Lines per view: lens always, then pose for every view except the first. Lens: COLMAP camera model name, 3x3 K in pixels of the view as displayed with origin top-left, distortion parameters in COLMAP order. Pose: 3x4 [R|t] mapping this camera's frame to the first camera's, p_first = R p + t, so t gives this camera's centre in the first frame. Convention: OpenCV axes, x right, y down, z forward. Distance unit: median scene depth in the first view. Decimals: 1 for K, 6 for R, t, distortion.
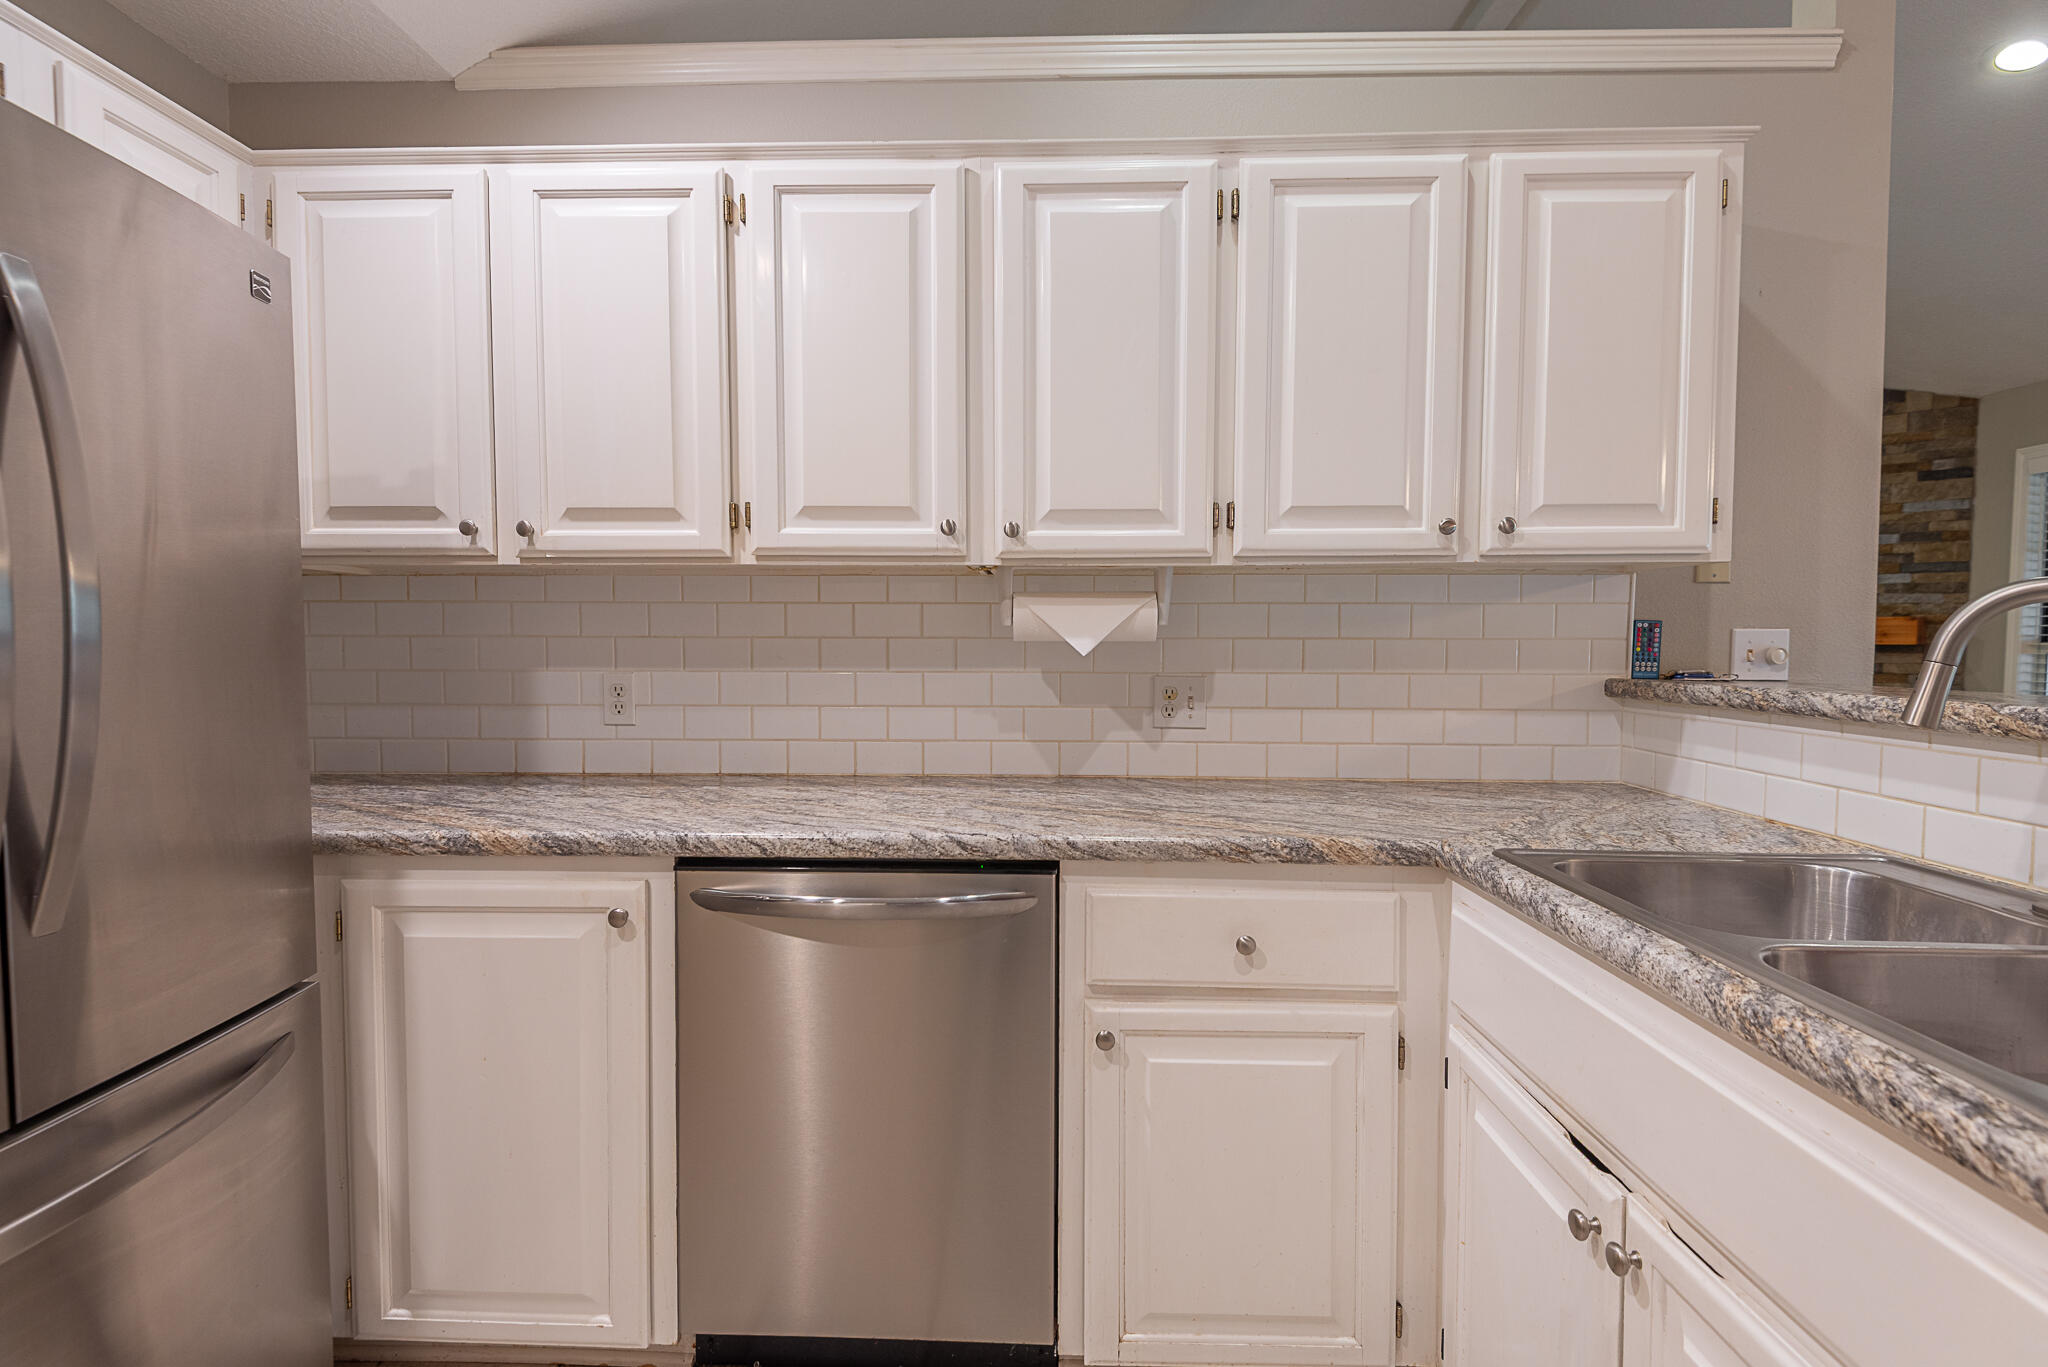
lens RADIAL K [[955.8, 0, 1018.6], [0, 955.8, 676.5], [0, 0, 1]] dist [0.036936, -0.022779]
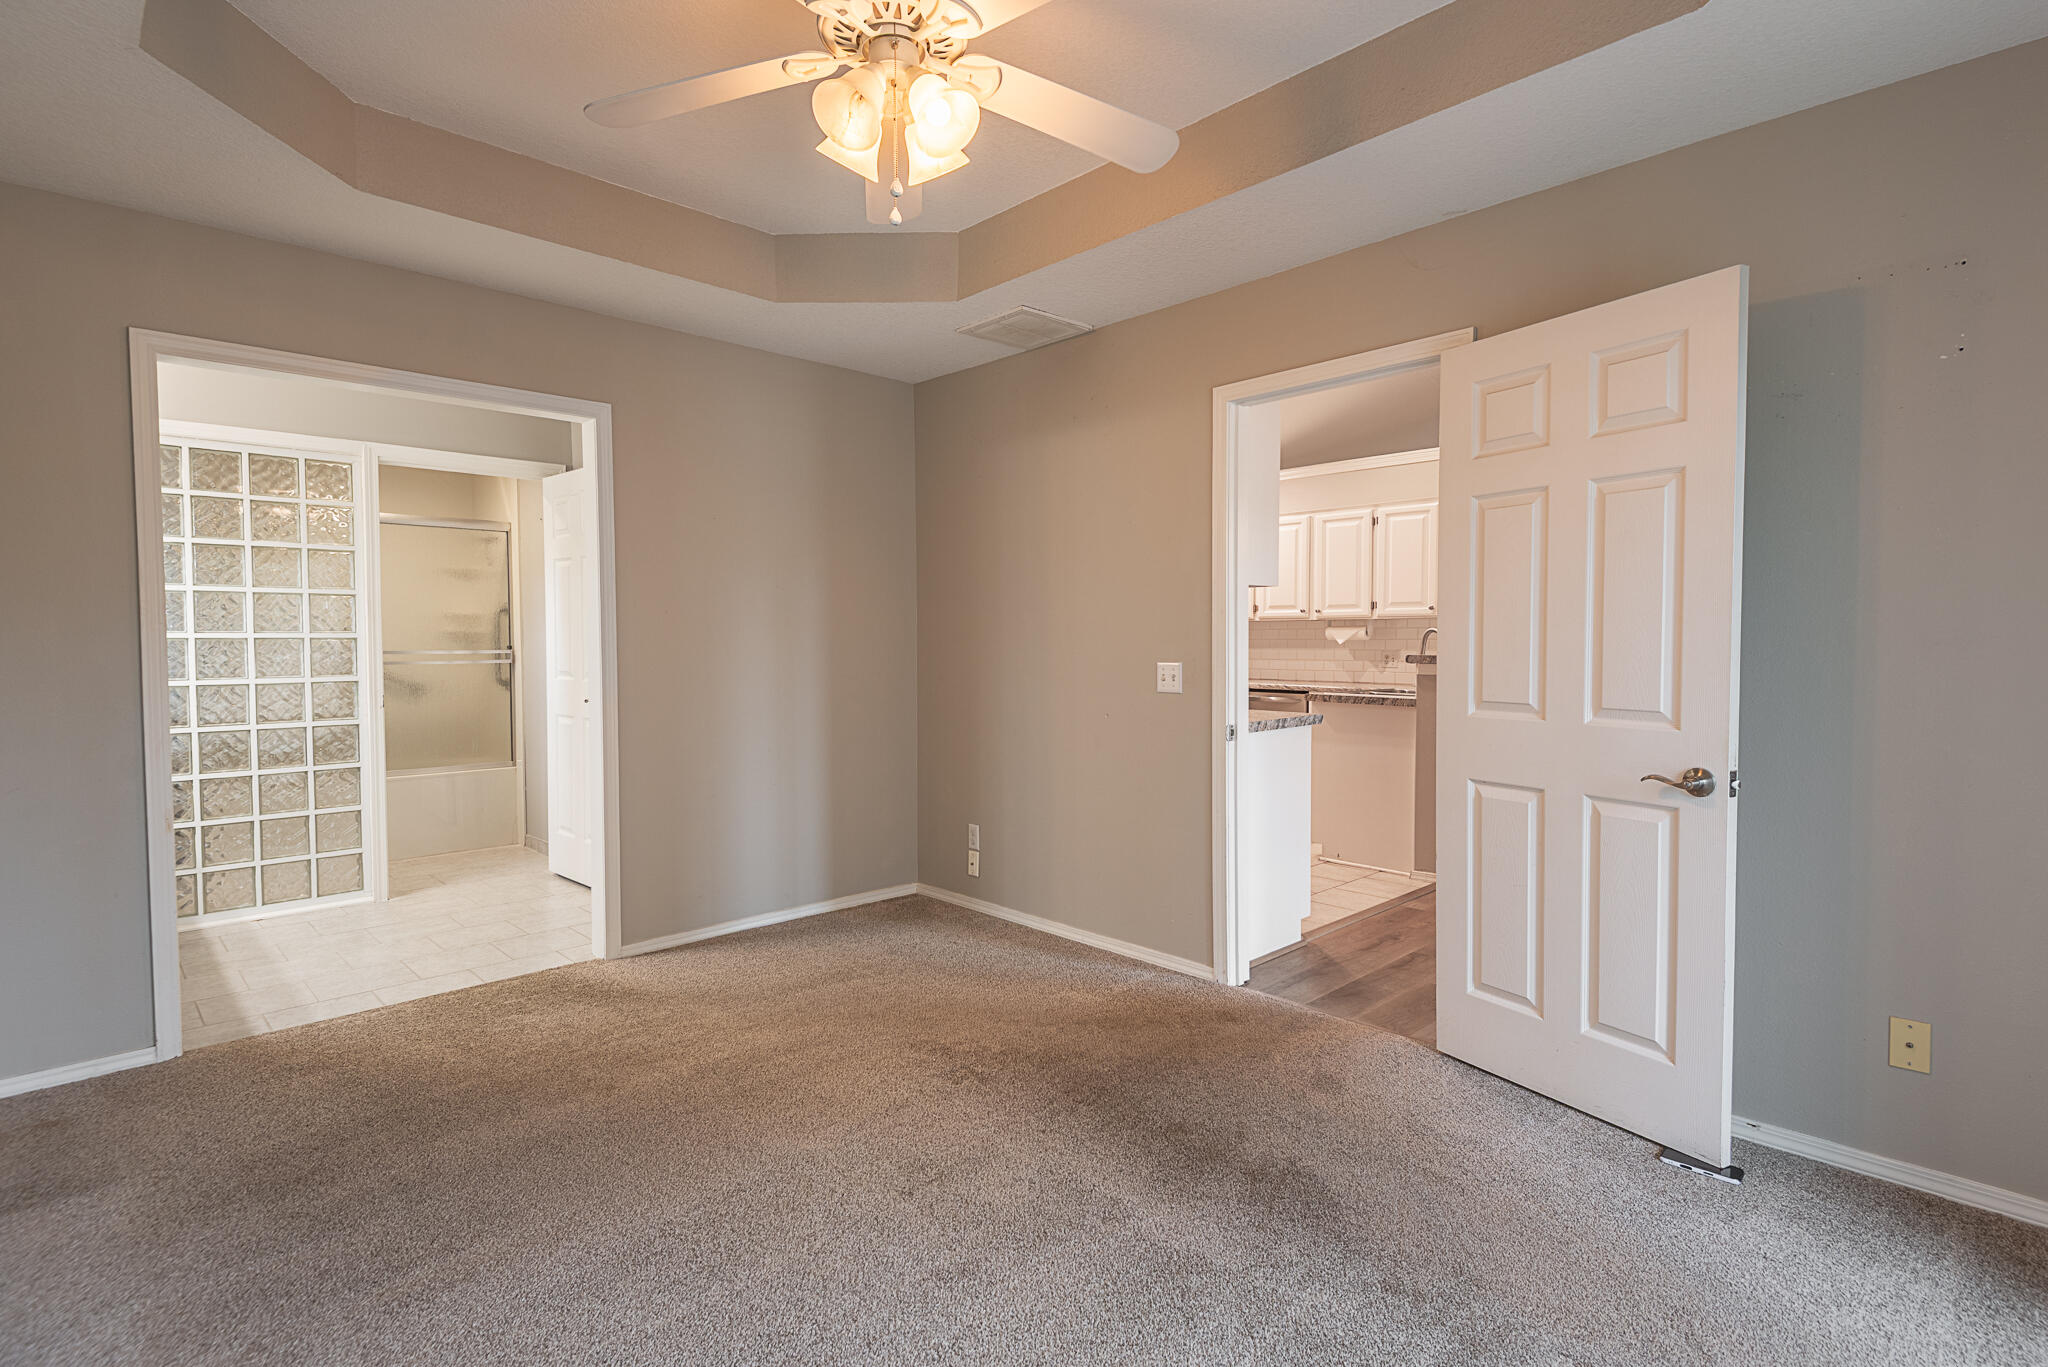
lens RADIAL K [[955.8, 0, 1018.6], [0, 955.8, 676.5], [0, 0, 1]] dist [0.036936, -0.022779]
pose [[0.710178, 0.021950, -0.703680, 1.746522], [-0.021419, 0.999725, 0.009568, 0.090238], [0.703696, 0.008277, 0.710453, -2.410746]]
